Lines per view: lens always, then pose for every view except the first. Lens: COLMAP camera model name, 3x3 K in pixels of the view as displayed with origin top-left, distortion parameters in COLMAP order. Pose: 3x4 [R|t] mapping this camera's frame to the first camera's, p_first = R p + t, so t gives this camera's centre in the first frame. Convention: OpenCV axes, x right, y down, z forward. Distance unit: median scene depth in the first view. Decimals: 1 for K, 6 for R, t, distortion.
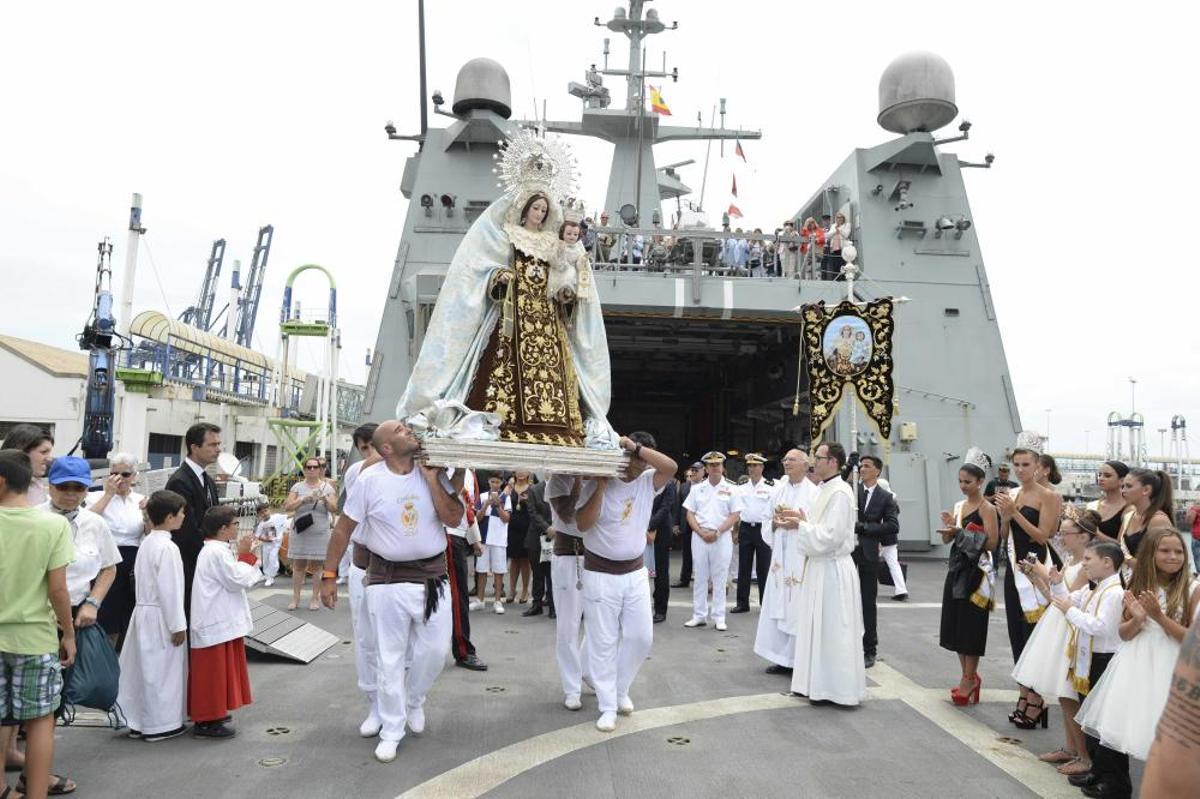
lens RADIAL K [[834.5, 0, 590.2], [0, 834.5, 403.0], [0, 0, 1]] dist [-0.122896, 0.100489]
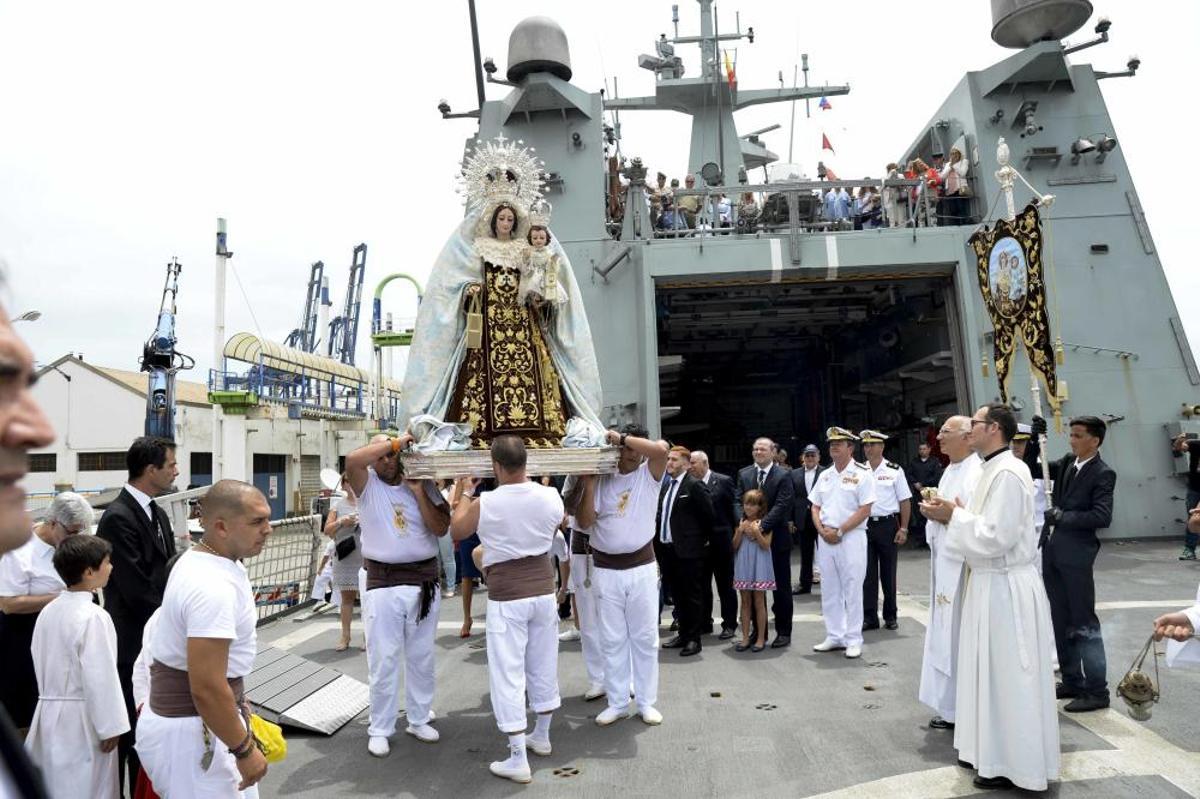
lens RADIAL K [[834.5, 0, 590.2], [0, 834.5, 403.0], [0, 0, 1]] dist [-0.122896, 0.100489]
pose [[0.989918, -0.074039, -0.120753, 0.005111], [0.074940, 0.997184, 0.002930, 0.005382], [0.120196, -0.011949, 0.992678, 0.079976]]
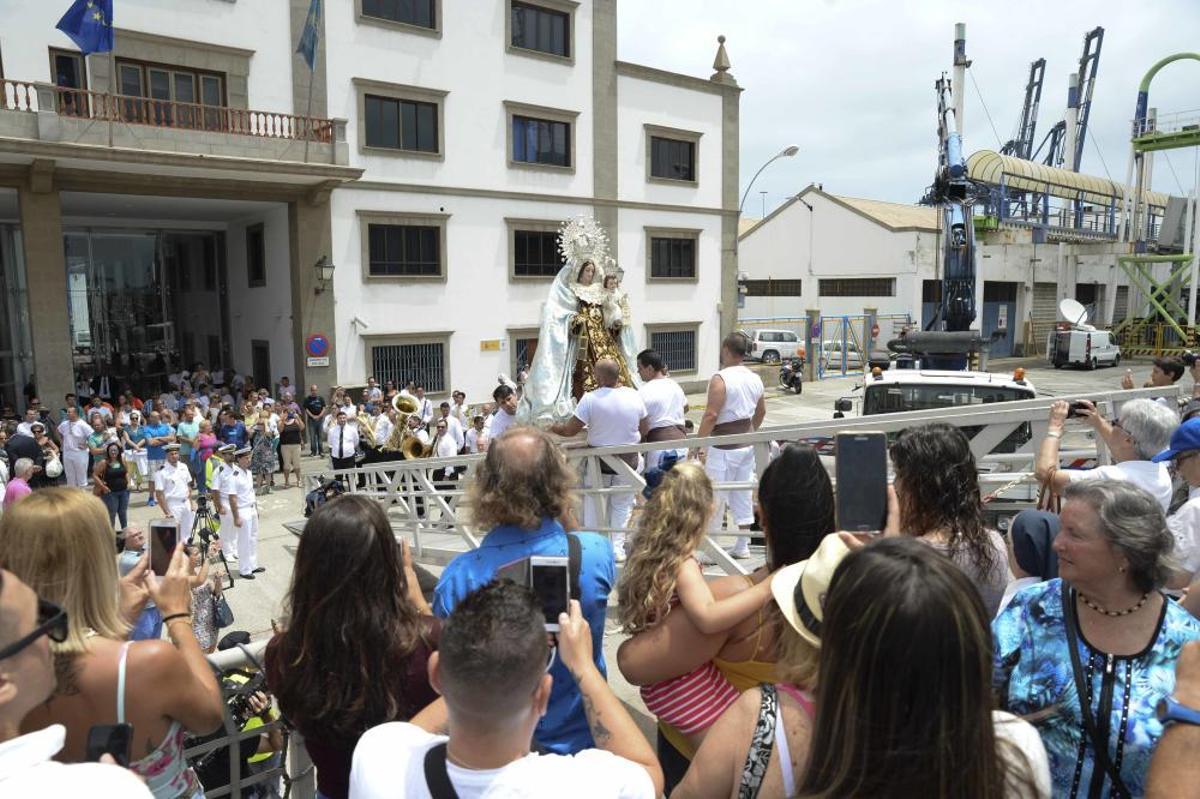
lens RADIAL K [[834.5, 0, 590.2], [0, 834.5, 403.0], [0, 0, 1]] dist [-0.122896, 0.100489]
pose [[0.595349, 0.060767, -0.801166, -0.093051], [0.095765, 0.984661, 0.145848, -0.013390], [0.797740, -0.163554, 0.580398, 0.108968]]
